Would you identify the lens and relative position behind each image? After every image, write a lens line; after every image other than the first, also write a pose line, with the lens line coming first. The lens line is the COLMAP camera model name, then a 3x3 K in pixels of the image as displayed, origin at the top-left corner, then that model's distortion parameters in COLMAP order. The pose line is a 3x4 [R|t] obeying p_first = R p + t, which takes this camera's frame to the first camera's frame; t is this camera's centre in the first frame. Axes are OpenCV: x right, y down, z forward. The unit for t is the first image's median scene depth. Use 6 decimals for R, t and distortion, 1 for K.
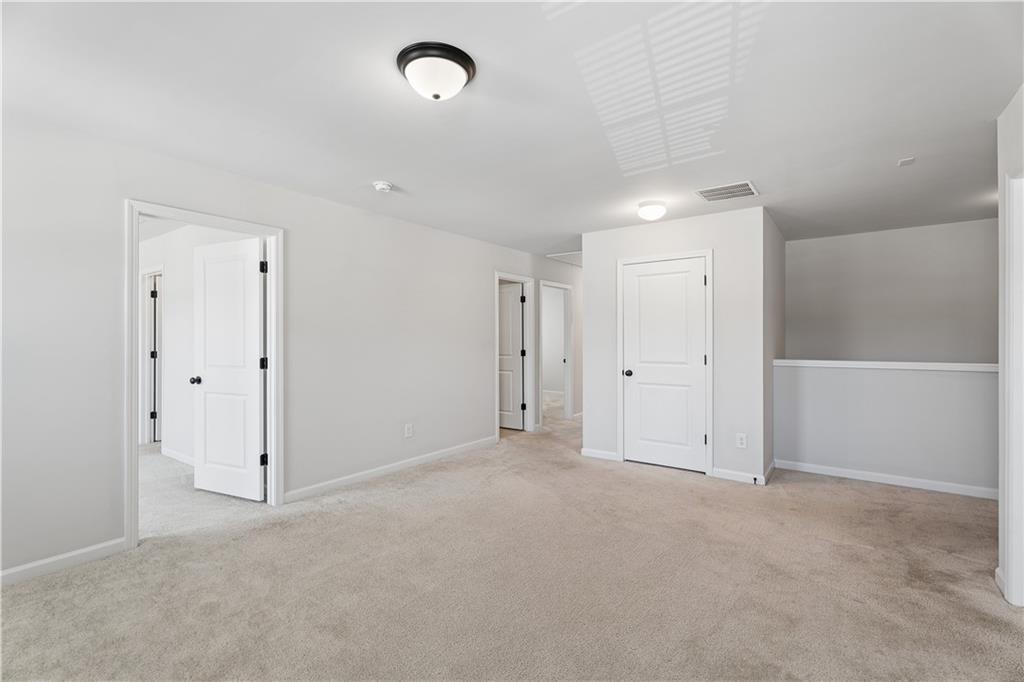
lens RADIAL K [[455.9, 0, 523.1], [0, 455.9, 342.1], [0, 0, 1]] dist [0.000605, 0.000056]
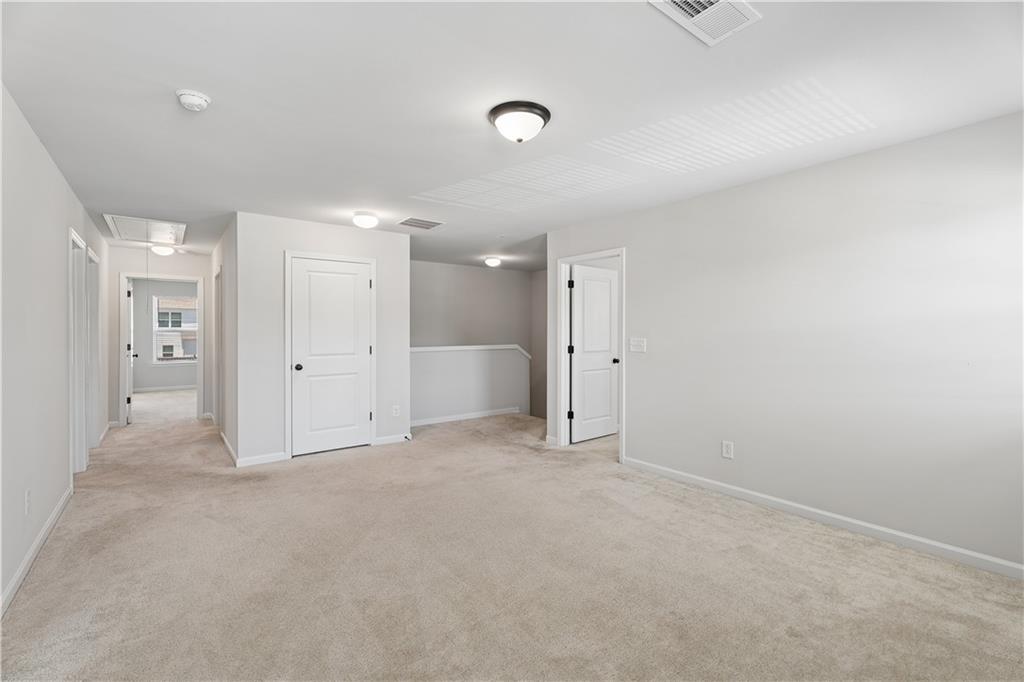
lens RADIAL K [[452.6, 0, 509.0], [0, 452.6, 335.3], [0, 0, 1]] dist [0.001614, 0.000209]
pose [[0.297285, -0.009631, 0.954740, -0.651091], [0.010284, 0.999923, 0.006885, -0.004156], [-0.954734, 0.007772, 0.297361, 0.307685]]
